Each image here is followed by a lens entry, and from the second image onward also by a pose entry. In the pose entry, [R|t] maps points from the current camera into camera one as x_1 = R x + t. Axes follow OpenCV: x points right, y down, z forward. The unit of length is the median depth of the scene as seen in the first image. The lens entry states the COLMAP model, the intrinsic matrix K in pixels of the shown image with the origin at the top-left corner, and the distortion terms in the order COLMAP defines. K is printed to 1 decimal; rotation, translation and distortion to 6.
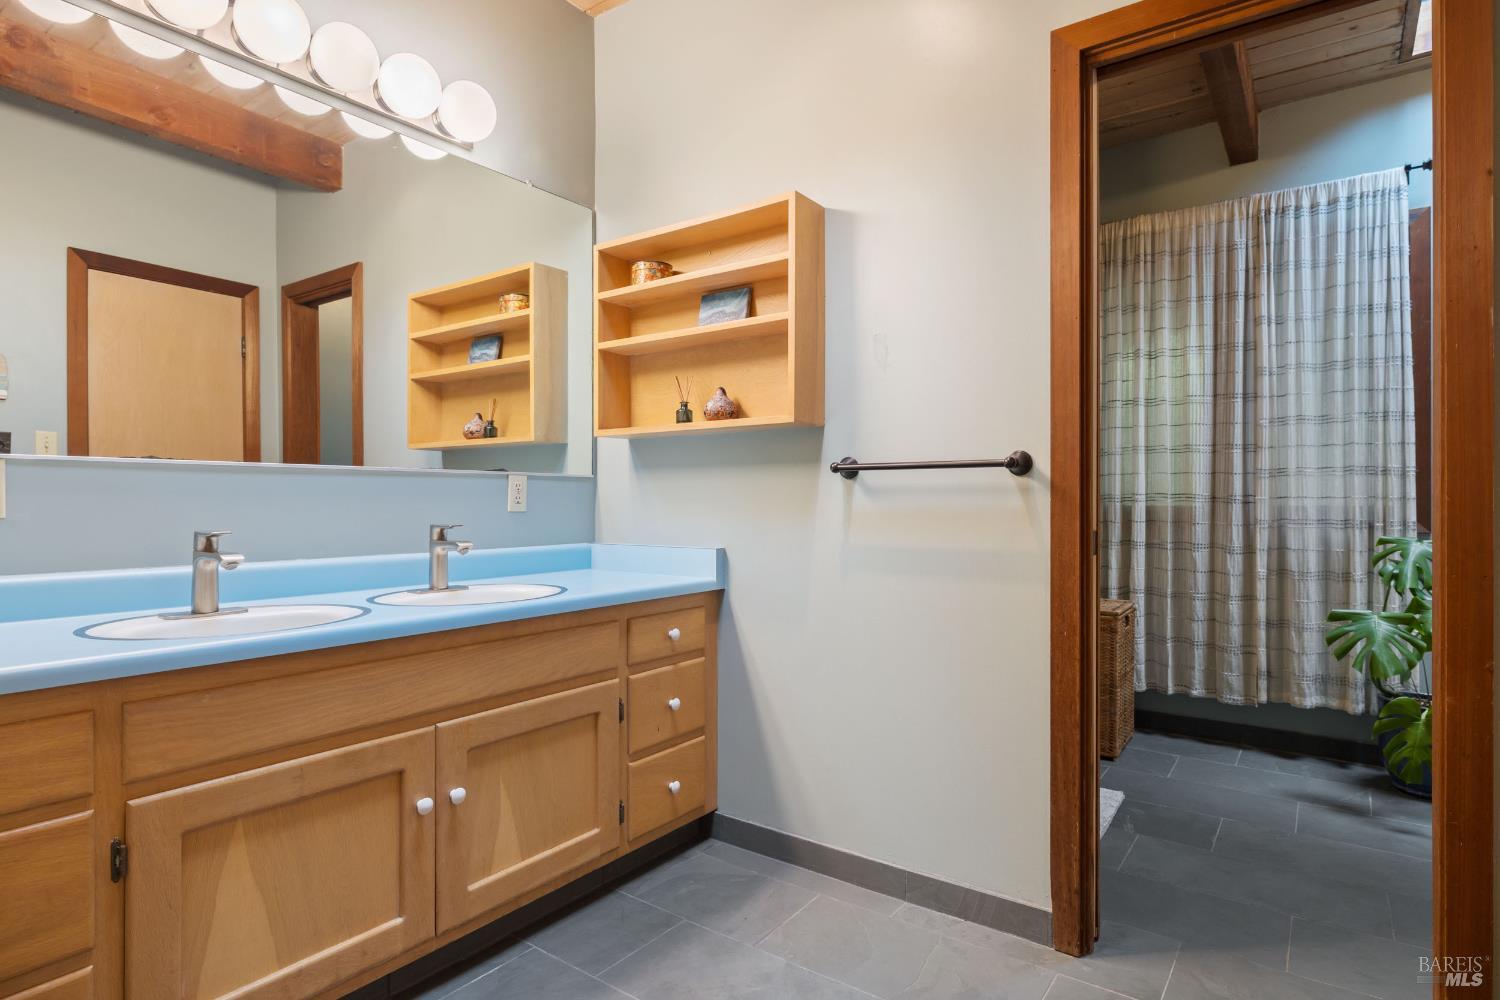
lens RADIAL K [[809.8, 0, 746.7], [0, 809.8, 500.4], [0, 0, 1]] dist [0.003547, -0.002784]
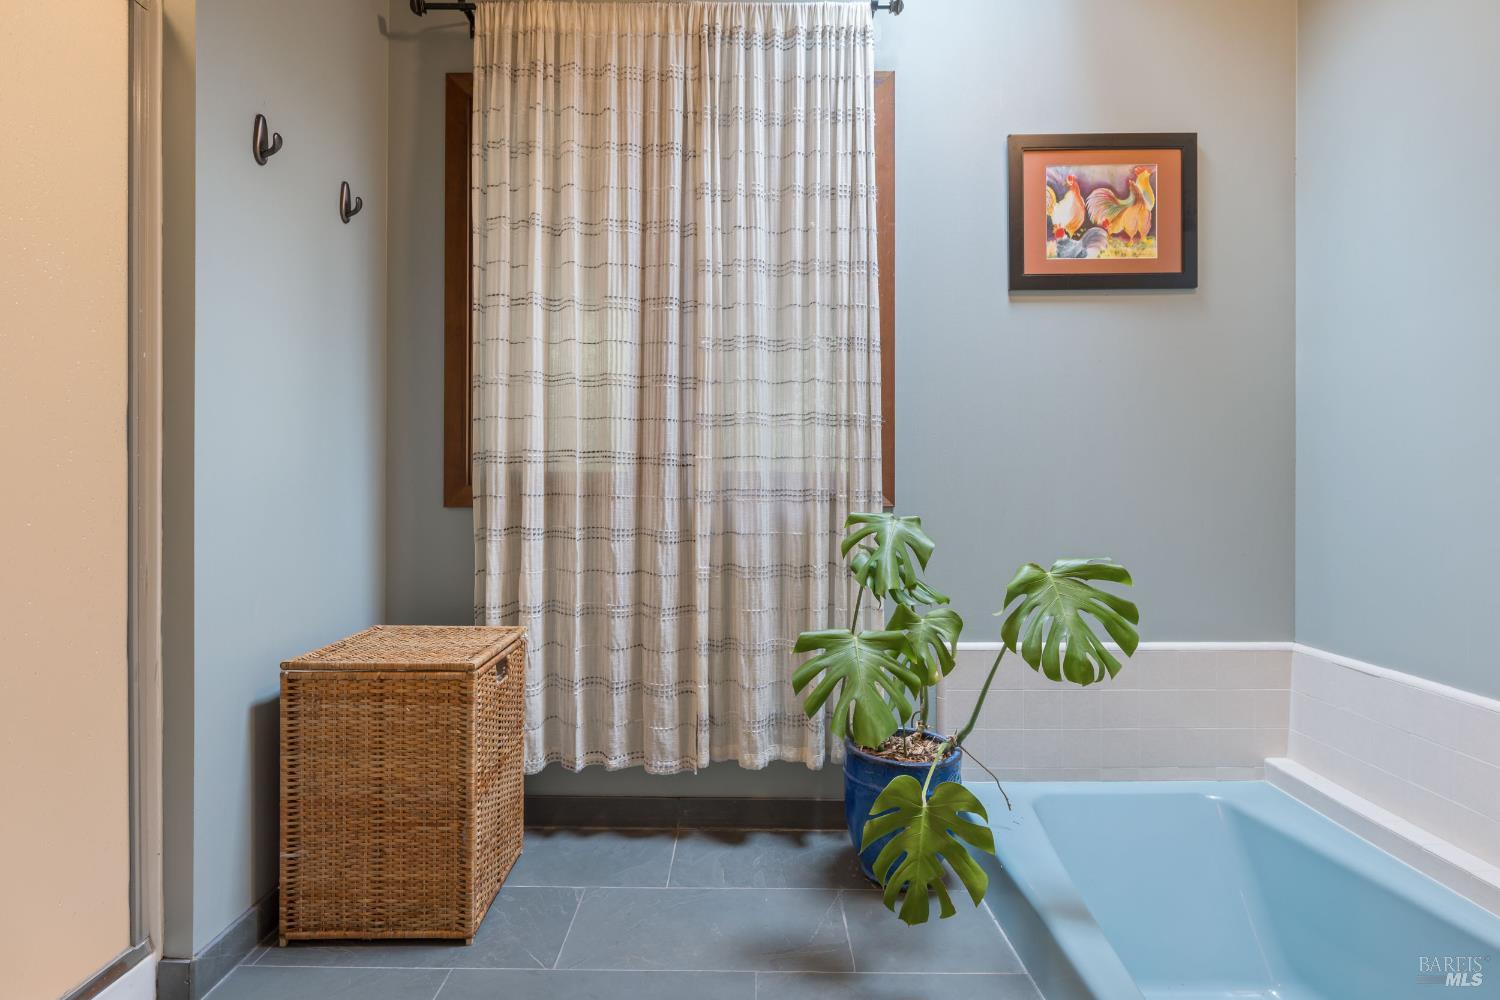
lens RADIAL K [[778.0, 0, 747.3], [0, 778.0, 494.5], [0, 0, 1]] dist [-0.005467, -0.000352]
pose [[0.811467, -0.002270, 0.584394, 0.294477], [-0.003015, 0.999963, 0.008070, 0.021799], [-0.584390, -0.008311, 0.811430, 0.465030]]
